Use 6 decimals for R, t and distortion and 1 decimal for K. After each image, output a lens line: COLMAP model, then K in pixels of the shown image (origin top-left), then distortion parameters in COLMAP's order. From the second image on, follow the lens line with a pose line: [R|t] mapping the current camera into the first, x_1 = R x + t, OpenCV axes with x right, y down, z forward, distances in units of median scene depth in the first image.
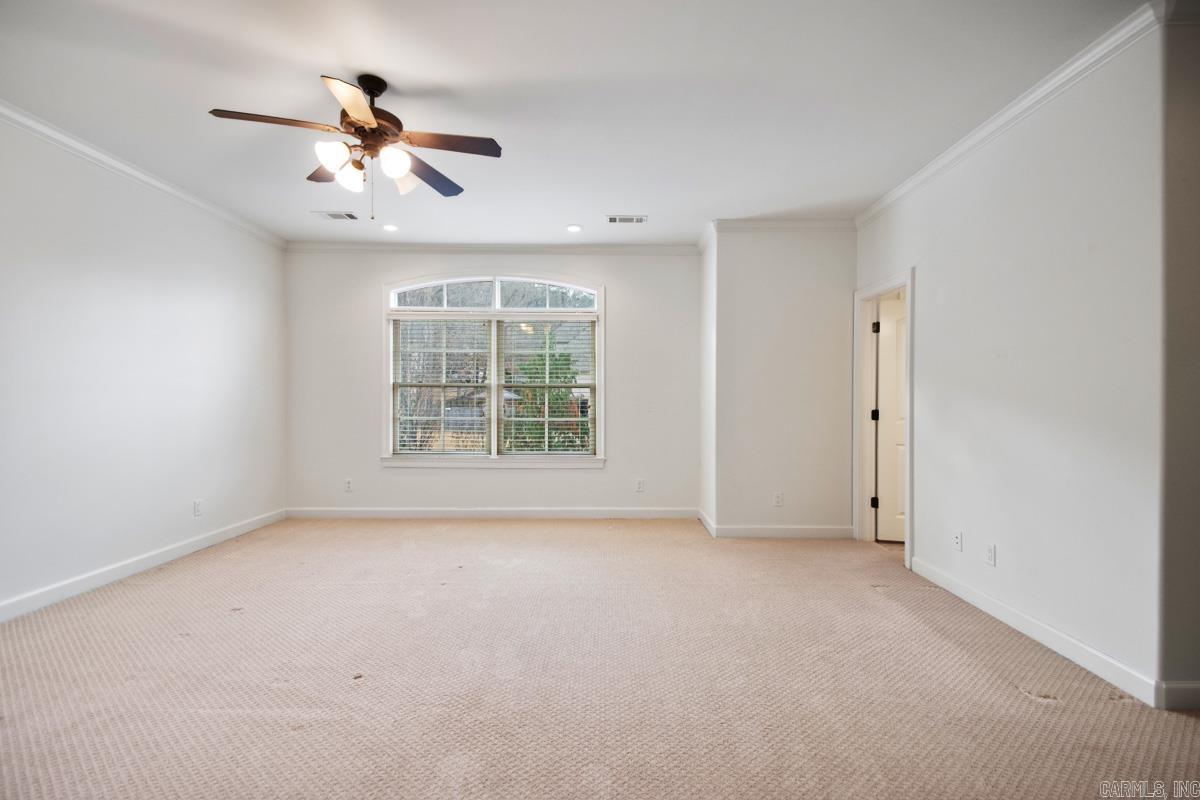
lens RADIAL K [[556.9, 0, 626.2], [0, 556.9, 413.6], [0, 0, 1]] dist [0.017086, -0.000168]
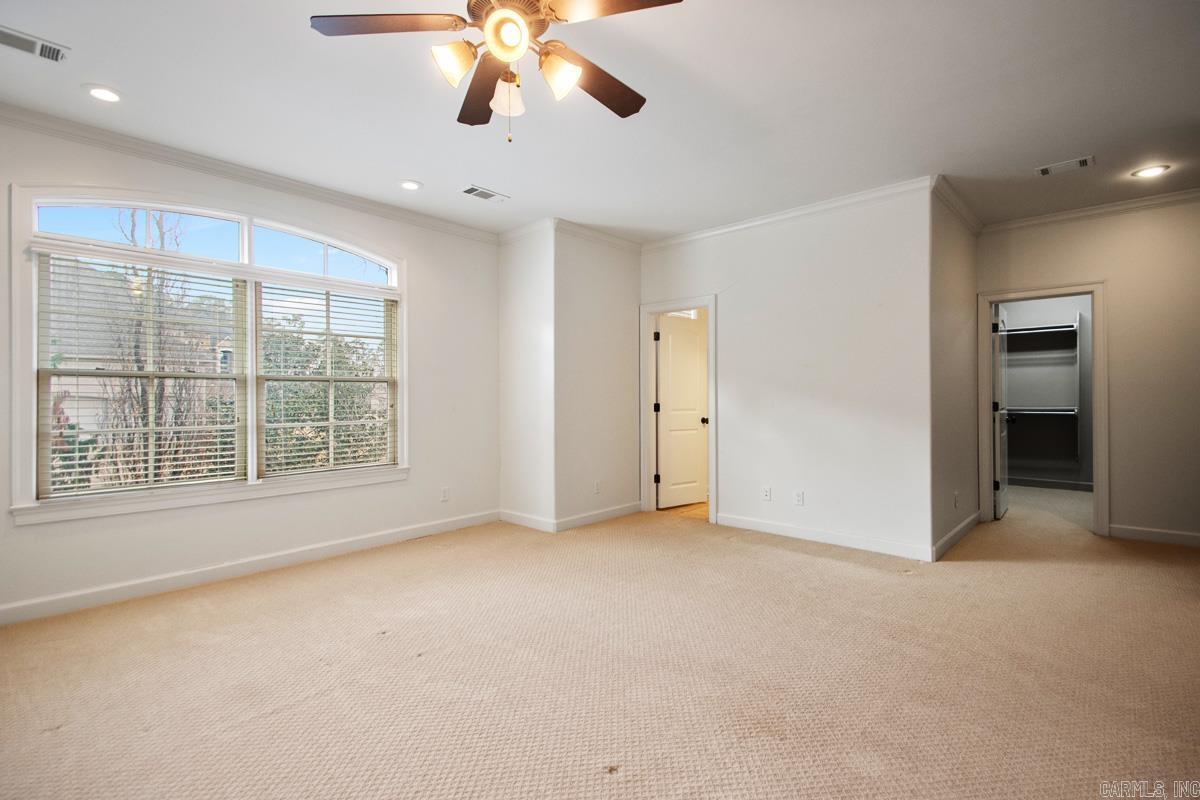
lens RADIAL K [[550.6, 0, 614.6], [0, 550.6, 406.9], [0, 0, 1]] dist [0.042695, -0.024134]
pose [[0.673809, -0.021503, 0.738593, -0.505782], [0.024124, 0.999684, 0.007096, -0.009488], [-0.738512, 0.013036, 0.674115, 0.245677]]
